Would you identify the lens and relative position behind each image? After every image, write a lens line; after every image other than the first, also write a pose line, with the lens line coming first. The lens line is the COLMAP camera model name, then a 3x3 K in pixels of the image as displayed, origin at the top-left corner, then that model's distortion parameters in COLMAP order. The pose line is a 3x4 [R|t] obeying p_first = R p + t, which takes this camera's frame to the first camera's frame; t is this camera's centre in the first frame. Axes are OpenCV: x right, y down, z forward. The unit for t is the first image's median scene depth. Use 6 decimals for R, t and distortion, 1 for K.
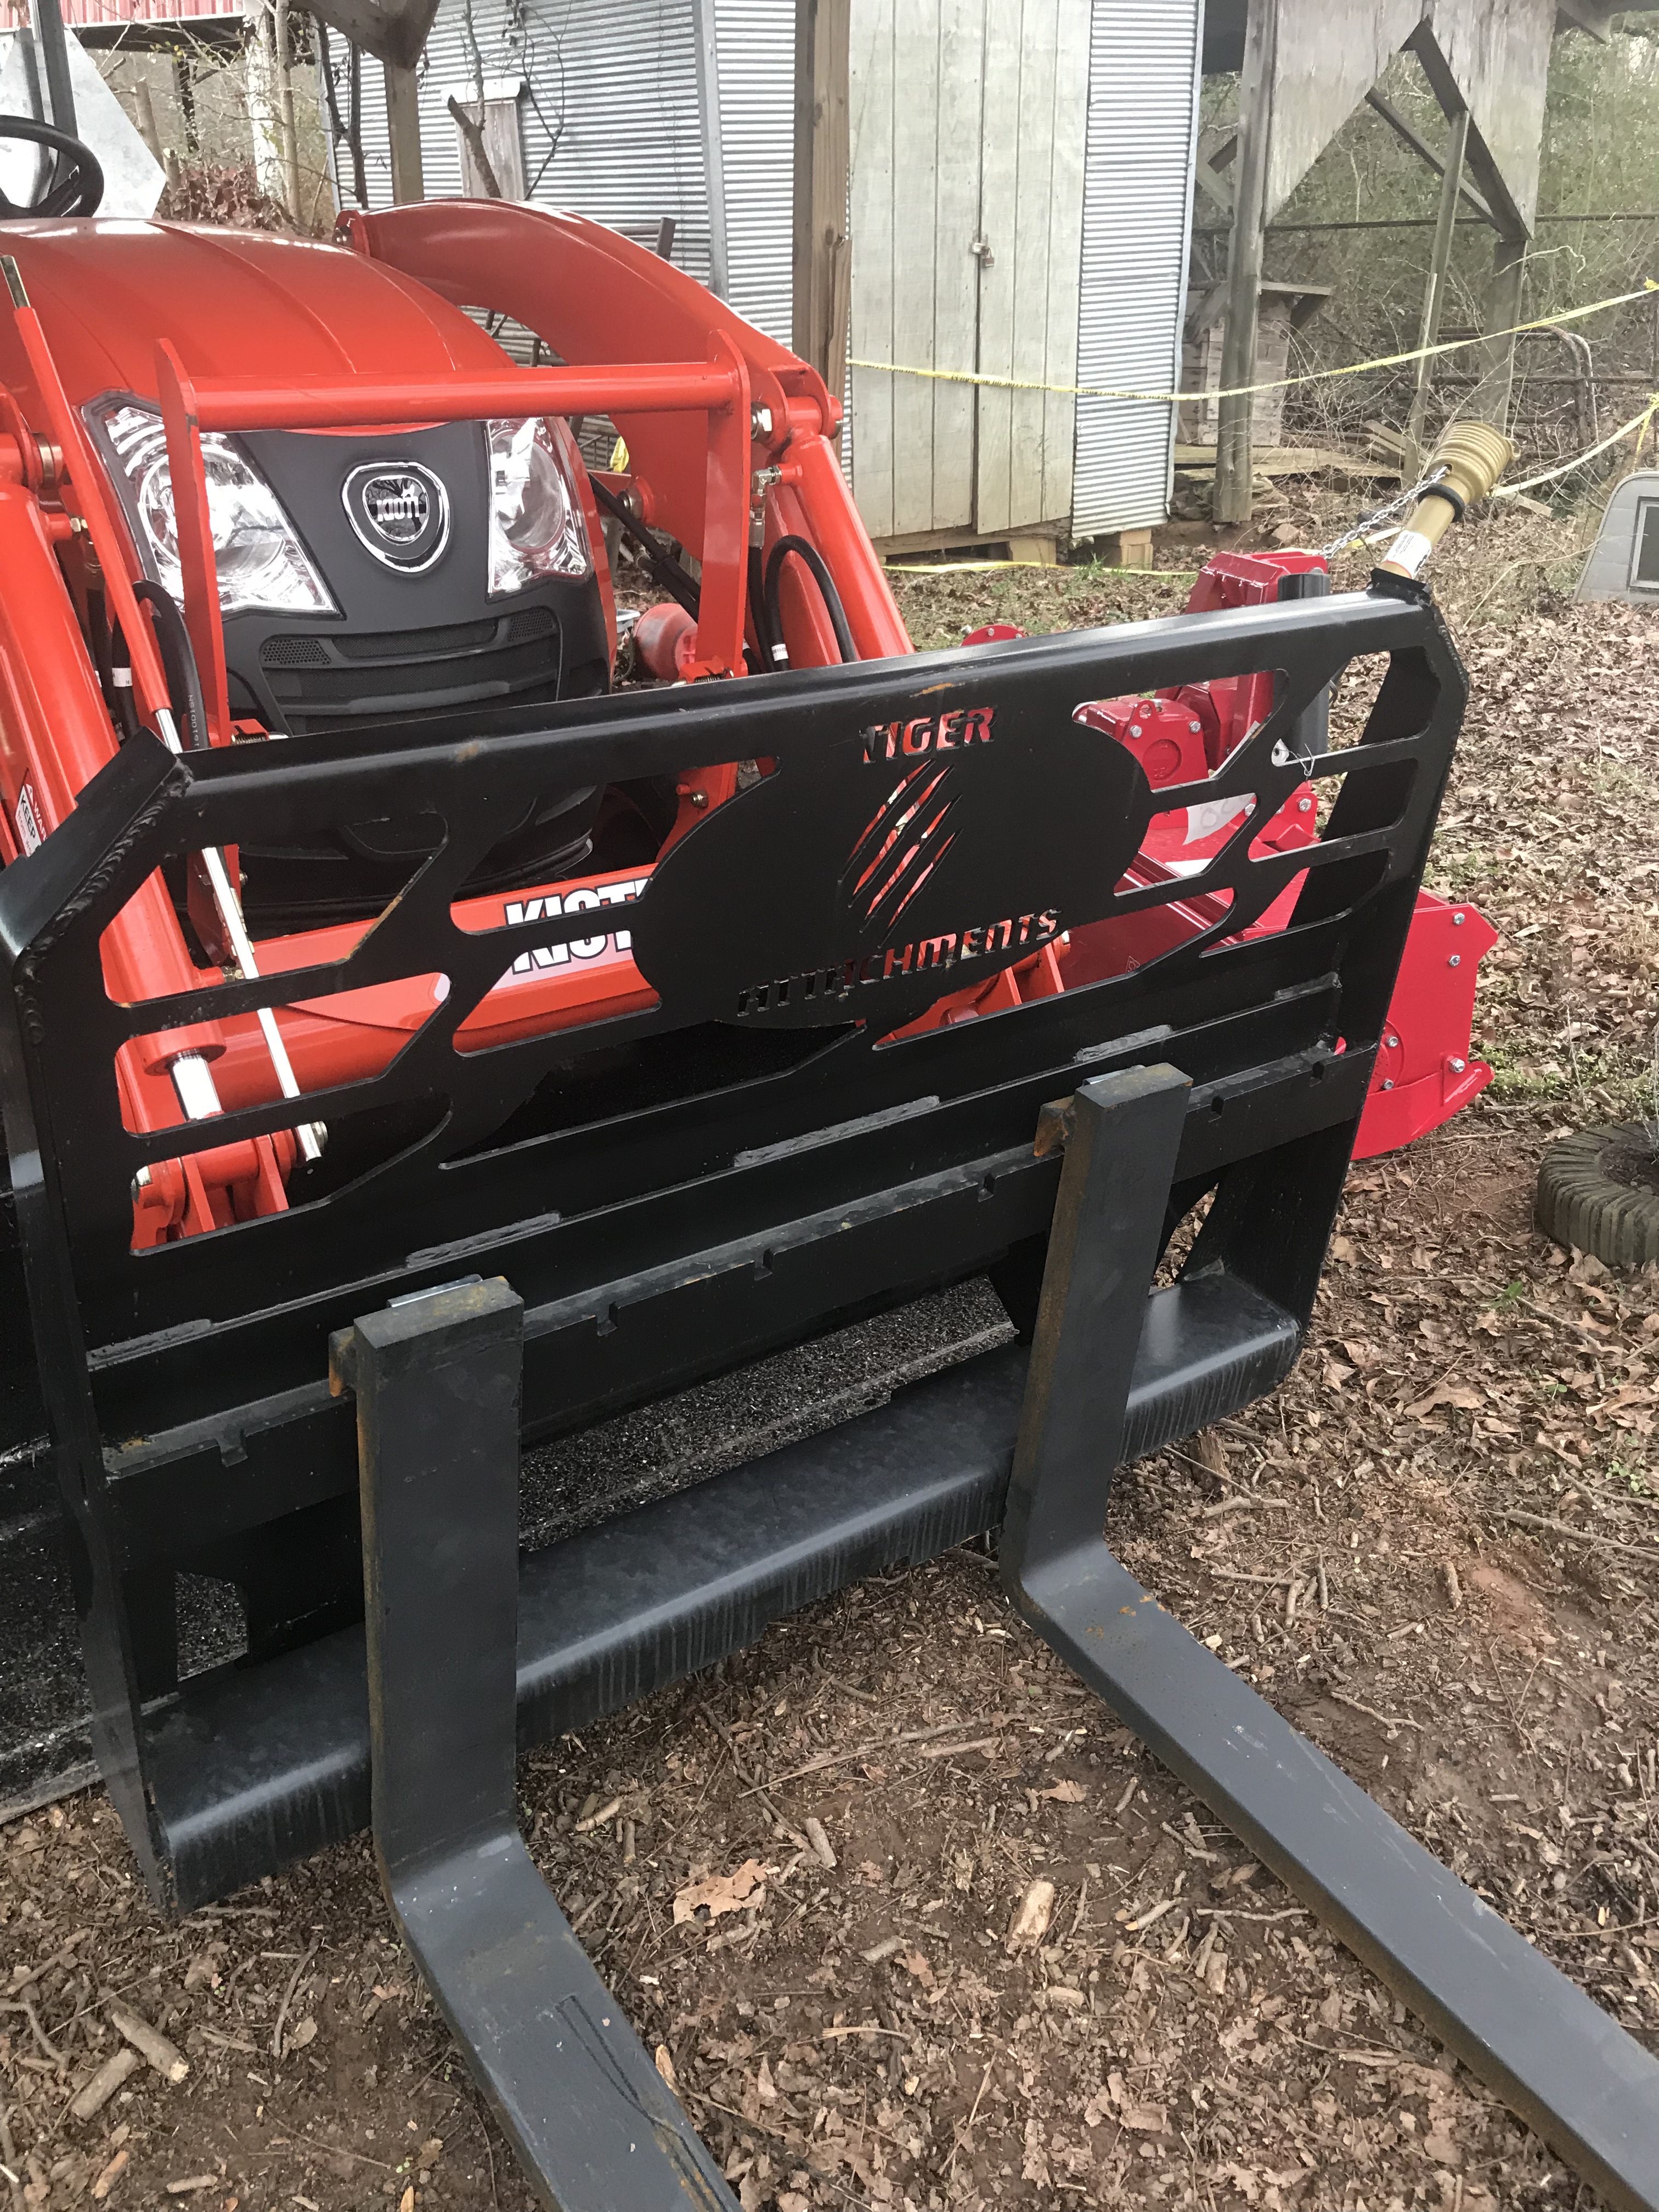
lens RADIAL K [[1871.5, 0, 837.7], [0, 1871.5, 1109.1], [0, 0, 1]] dist [-0.013883, 0.018079]
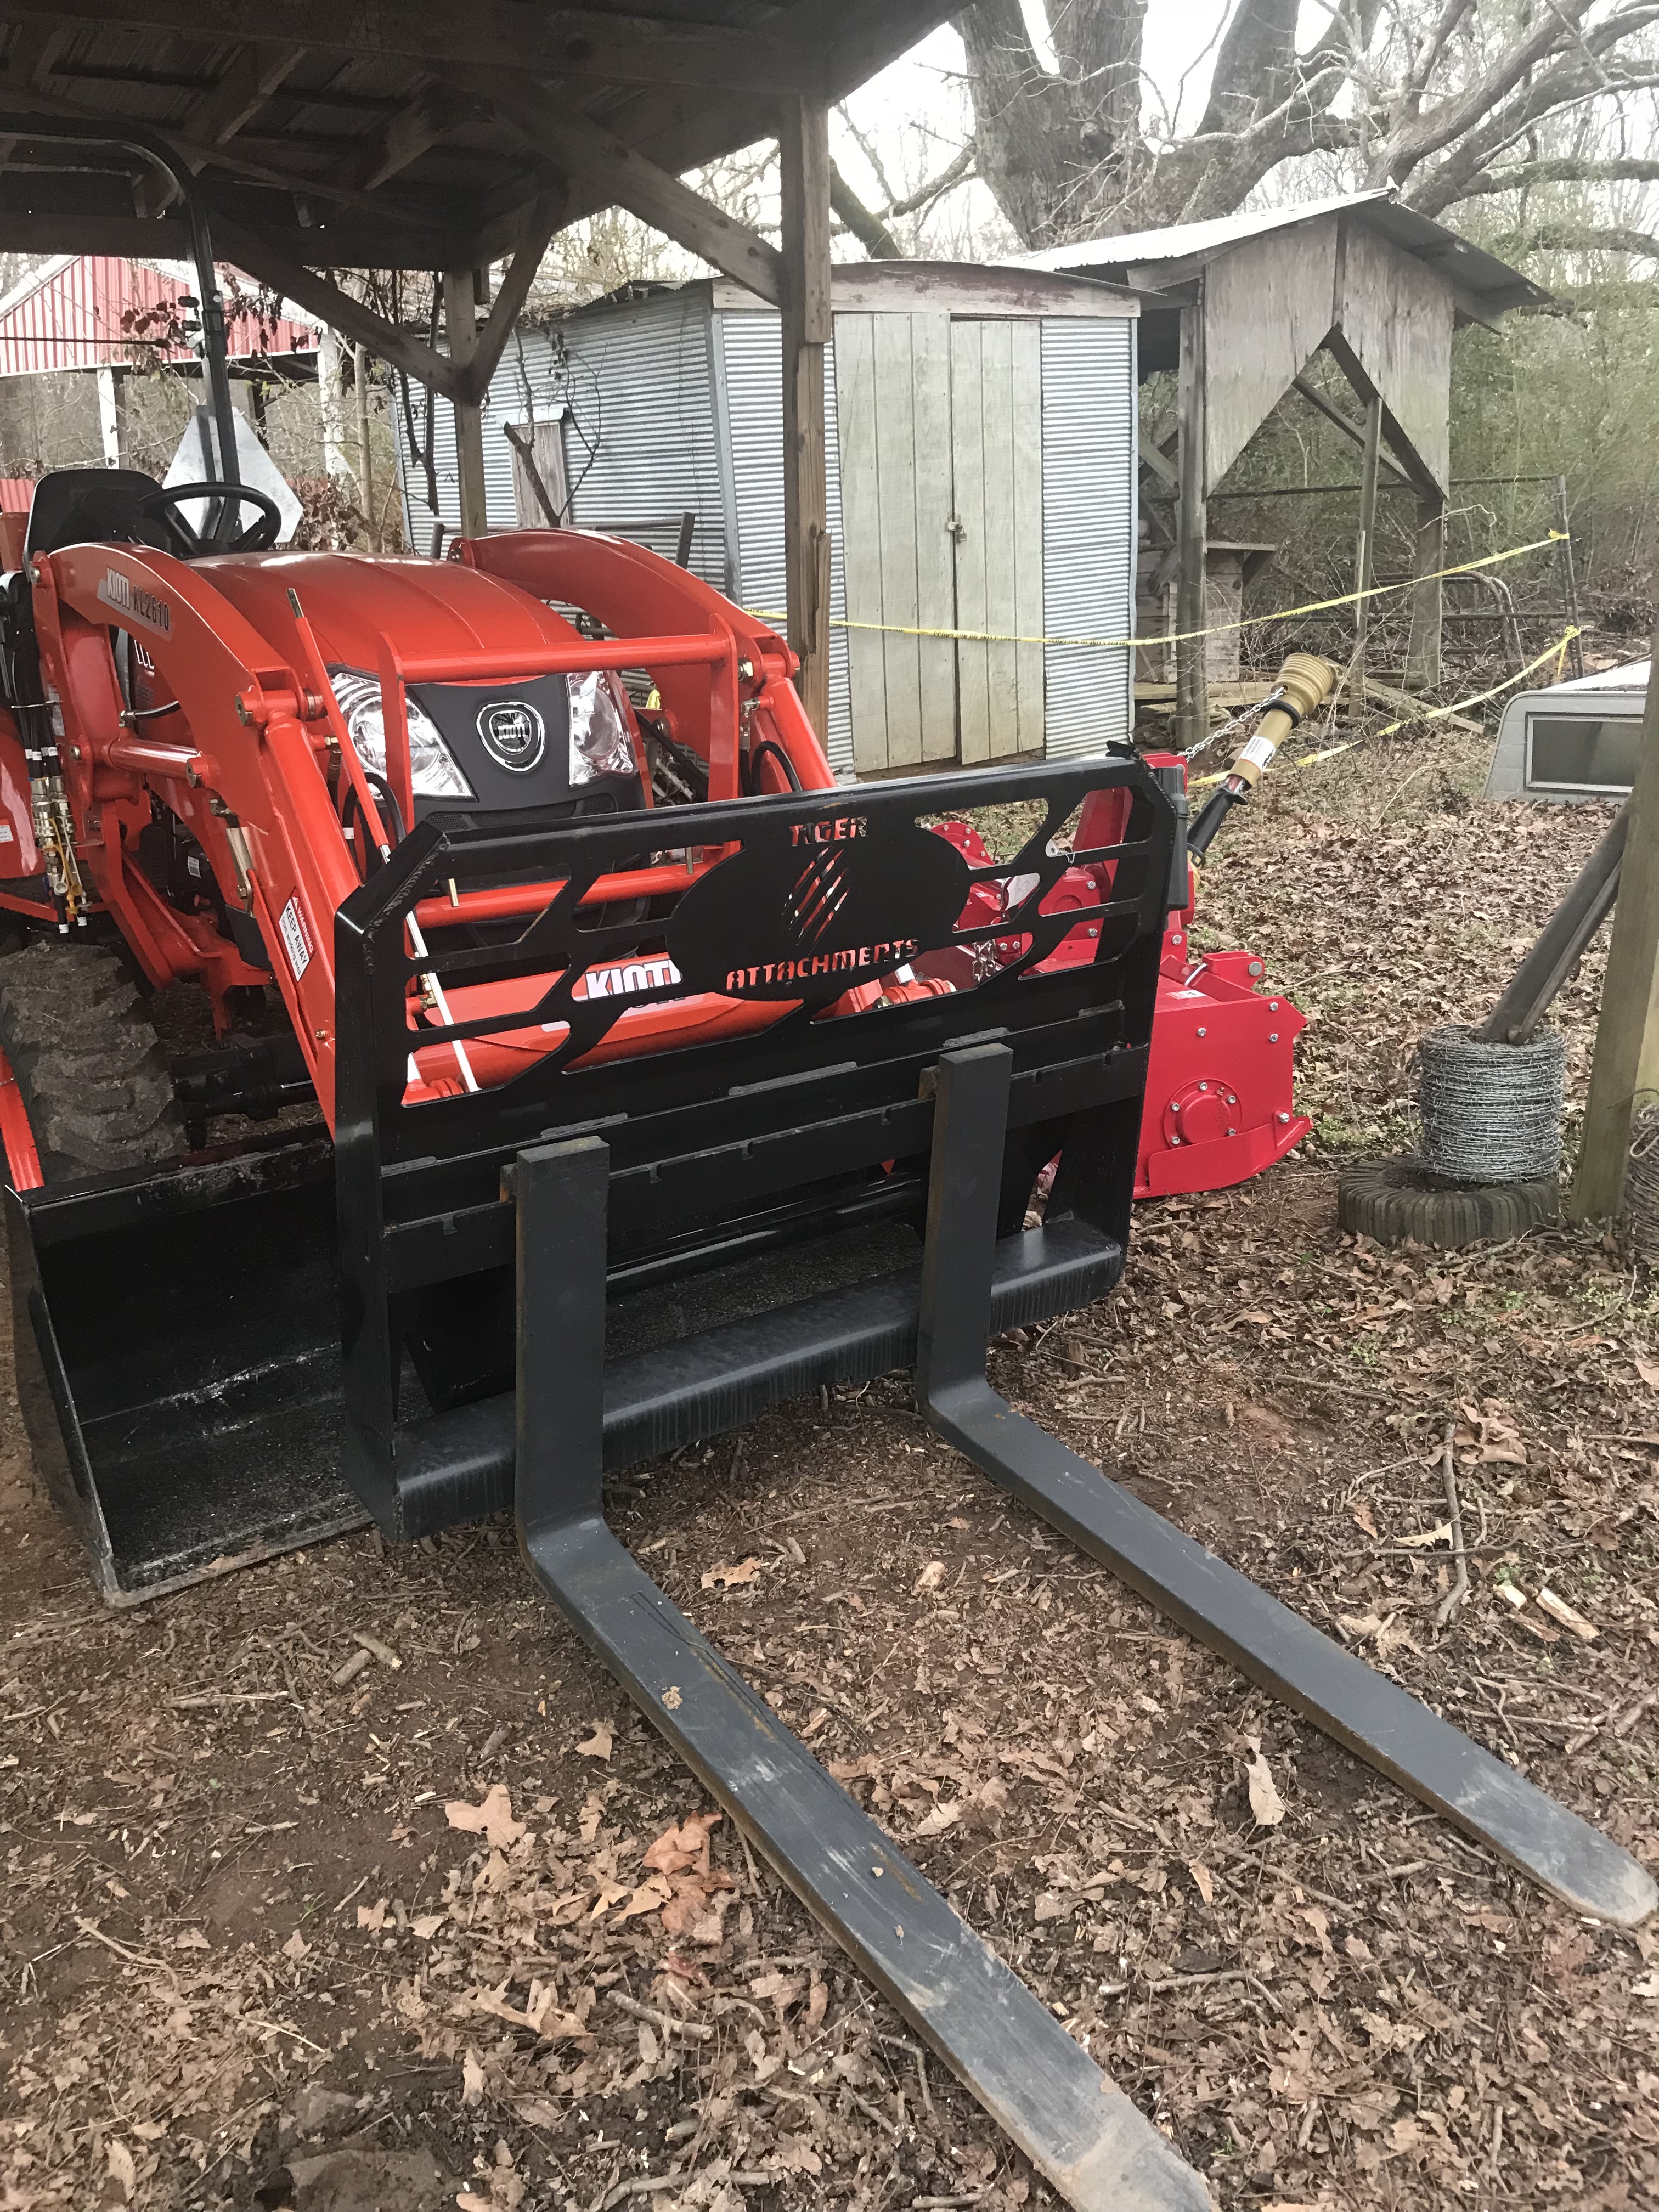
lens RADIAL K [[1871.5, 0, 819.3], [0, 1871.5, 1103.0], [0, 0, 1]] dist [-0.013883, 0.018079]
pose [[0.999264, -0.027417, -0.026822, 0.049465], [0.023760, 0.991457, -0.128249, 0.179939], [0.030109, 0.127517, 0.991379, -0.465858]]
